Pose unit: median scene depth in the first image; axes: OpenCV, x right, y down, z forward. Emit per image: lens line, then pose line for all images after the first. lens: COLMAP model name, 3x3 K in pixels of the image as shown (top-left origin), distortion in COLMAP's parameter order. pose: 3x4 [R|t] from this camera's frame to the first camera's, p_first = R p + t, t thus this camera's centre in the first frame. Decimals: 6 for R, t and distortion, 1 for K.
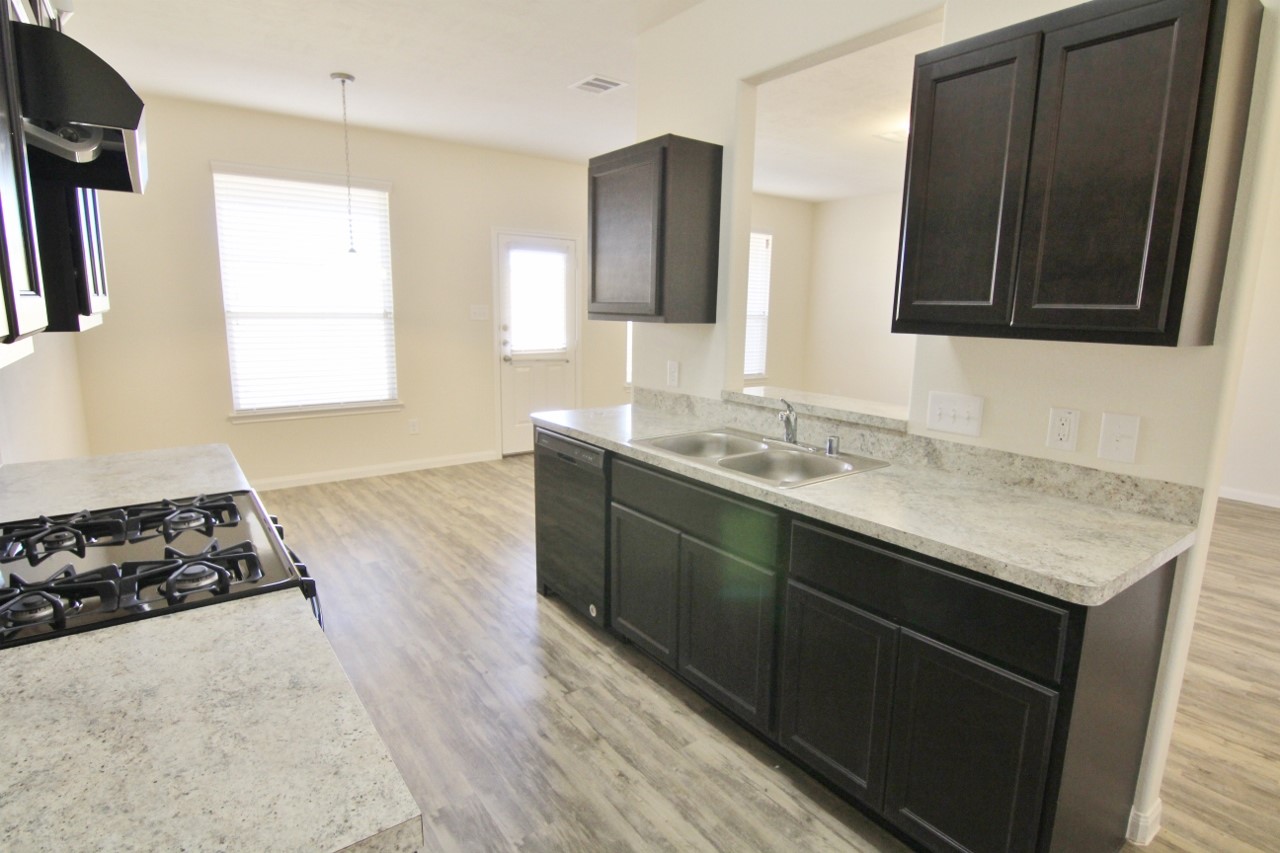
lens RADIAL K [[642.5, 0, 632.5], [0, 642.5, 425.7], [0, 0, 1]] dist [-0.000324, -0.011372]
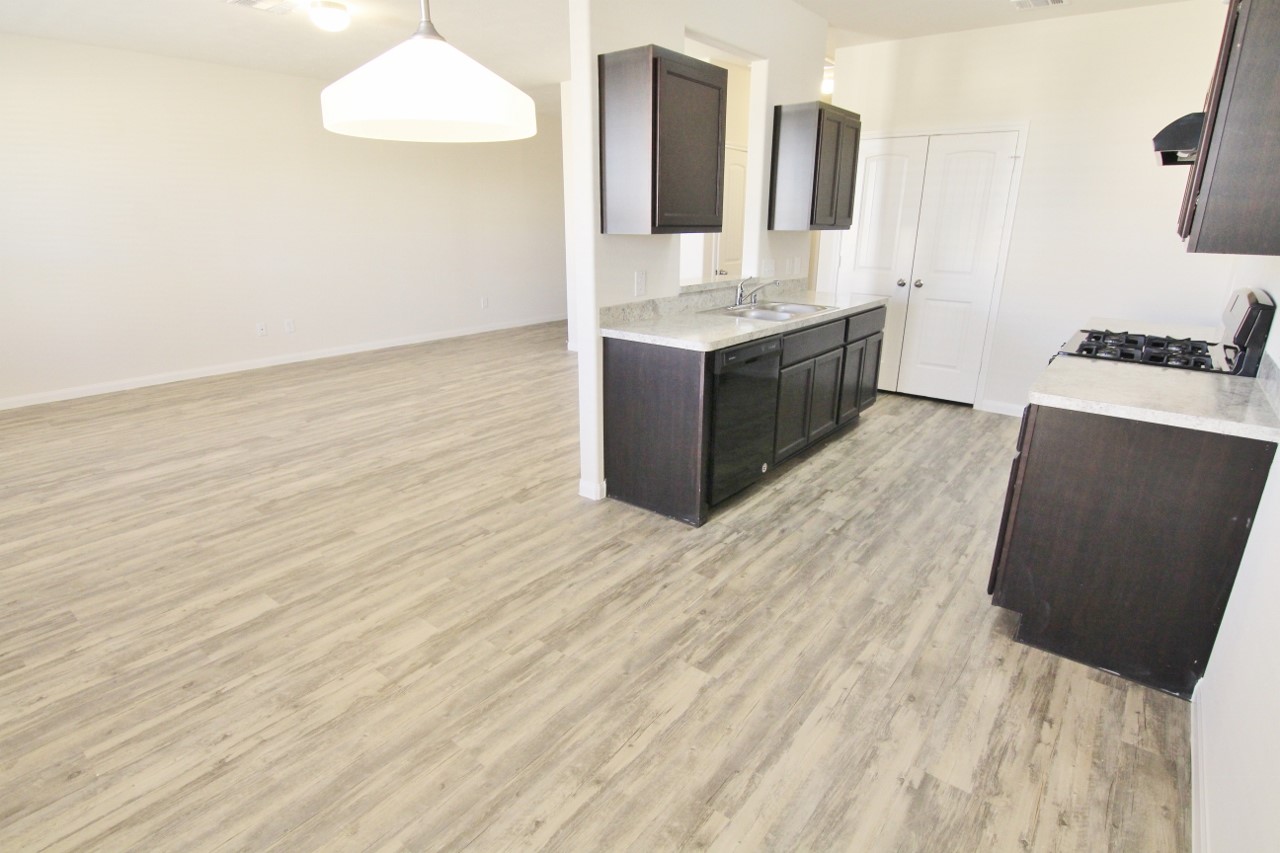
lens RADIAL K [[646.6, 0, 640.0], [0, 646.6, 426.5], [0, 0, 1]] dist [-0.001948, -0.014177]
pose [[-0.262268, -0.311034, 0.913495, -1.115419], [0.164796, 0.918290, 0.359980, -0.281028], [-0.950820, 0.244951, -0.189581, 1.429751]]
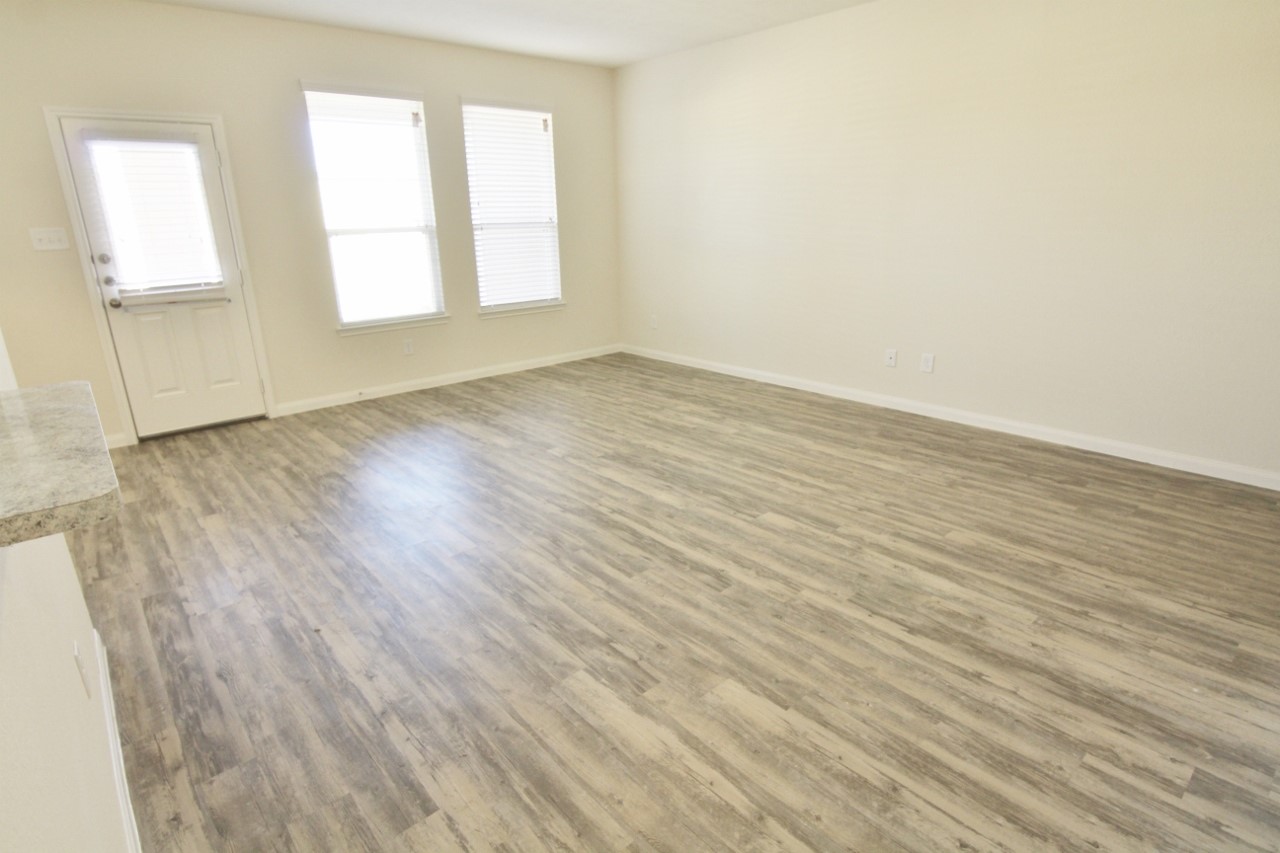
lens RADIAL K [[669.4, 0, 635.1], [0, 669.4, 407.5], [0, 0, 1]] dist [-0.000652, -0.018418]
pose [[0.995602, -0.059772, 0.072133, 0.646797], [0.052377, 0.993570, 0.100379, -0.074378], [-0.077669, -0.096159, 0.992331, 0.491085]]
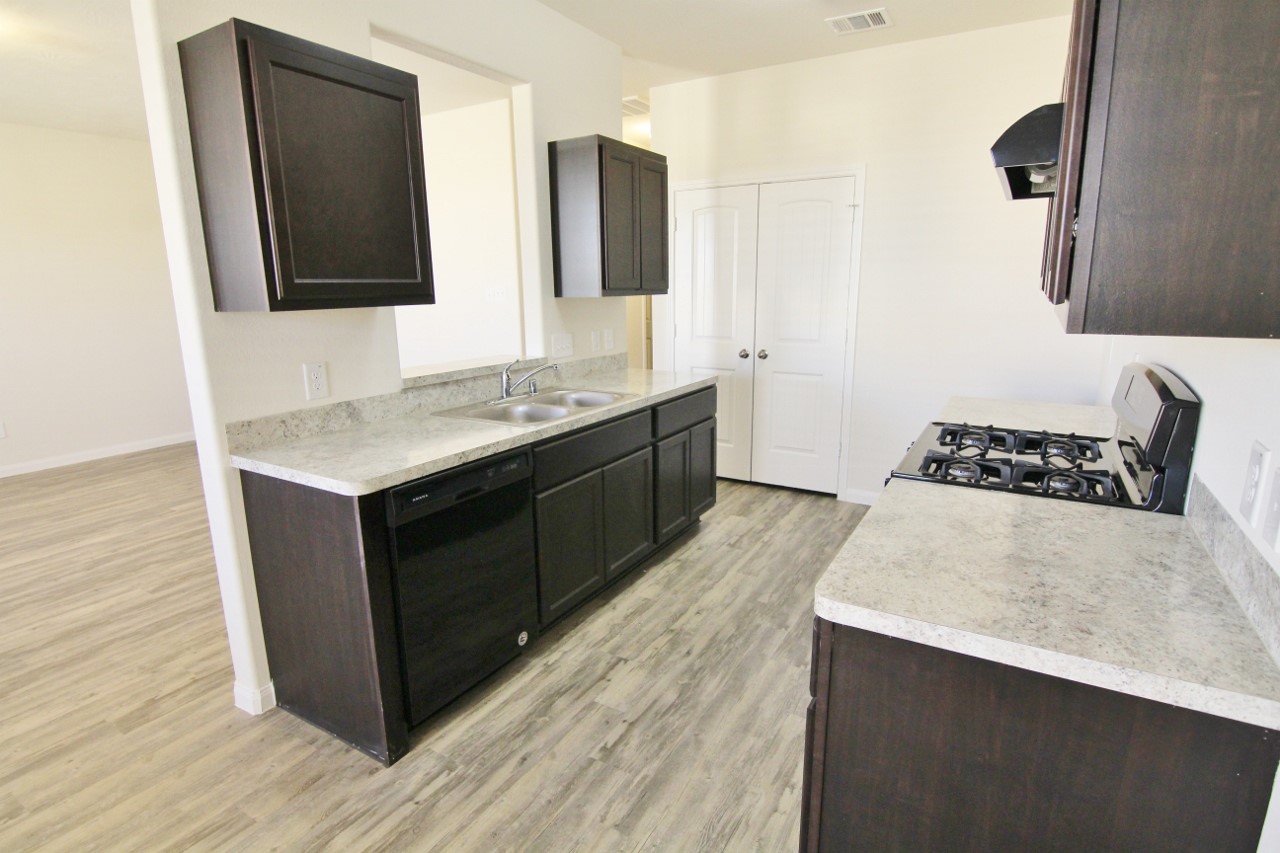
lens RADIAL K [[646.6, 0, 640.0], [0, 646.6, 426.5], [0, 0, 1]] dist [-0.001948, -0.014177]
pose [[-0.387922, -0.209107, 0.897659, -0.830369], [0.173313, 0.940002, 0.293868, -0.205781], [-0.905251, 0.269574, -0.328406, 1.048007]]
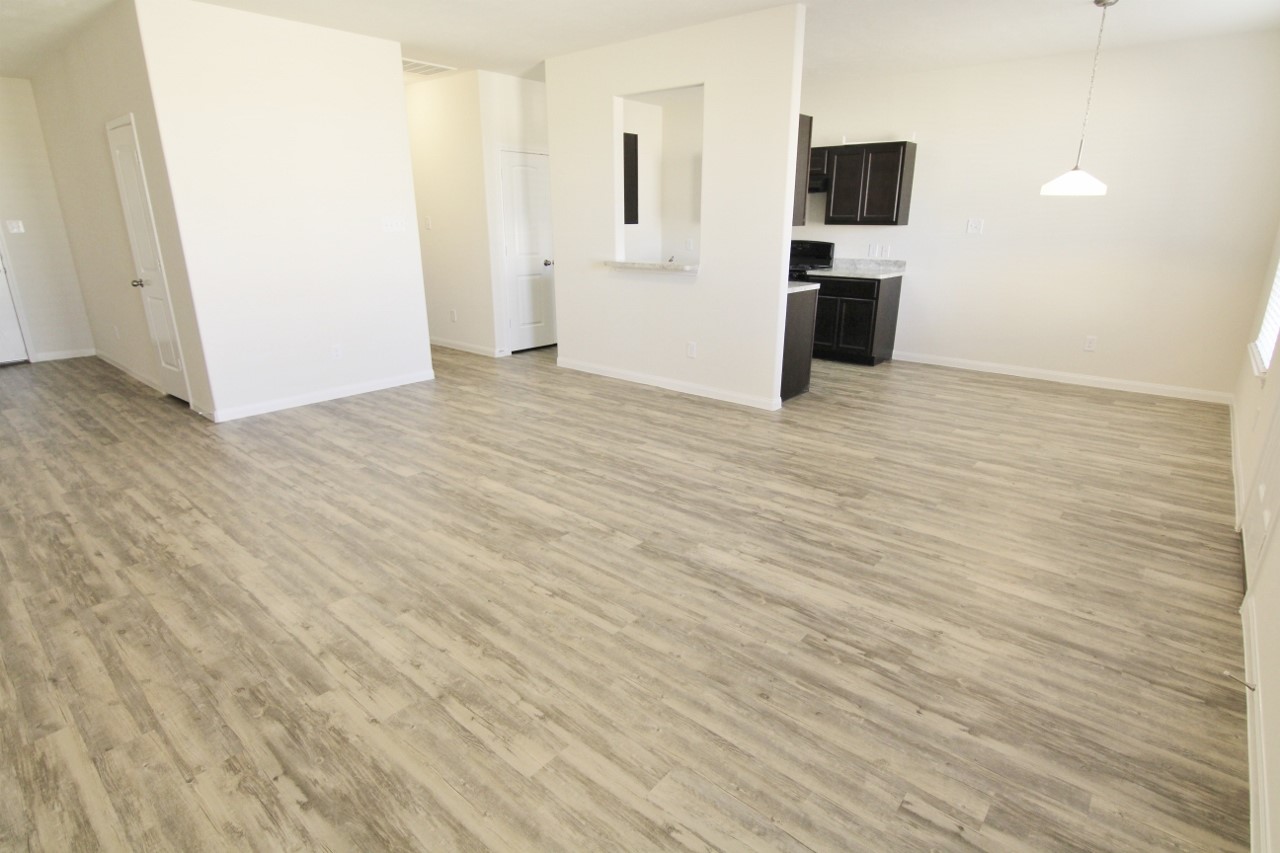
lens RADIAL K [[657.1, 0, 640.0], [0, 657.1, 426.5], [0, 0, 1]] dist [-0.001496, -0.016520]
pose [[-0.973662, 0.051926, -0.222003, 0.782611], [-0.057637, 0.886032, 0.460027, -0.497934], [0.220589, 0.460707, -0.859703, 2.825929]]
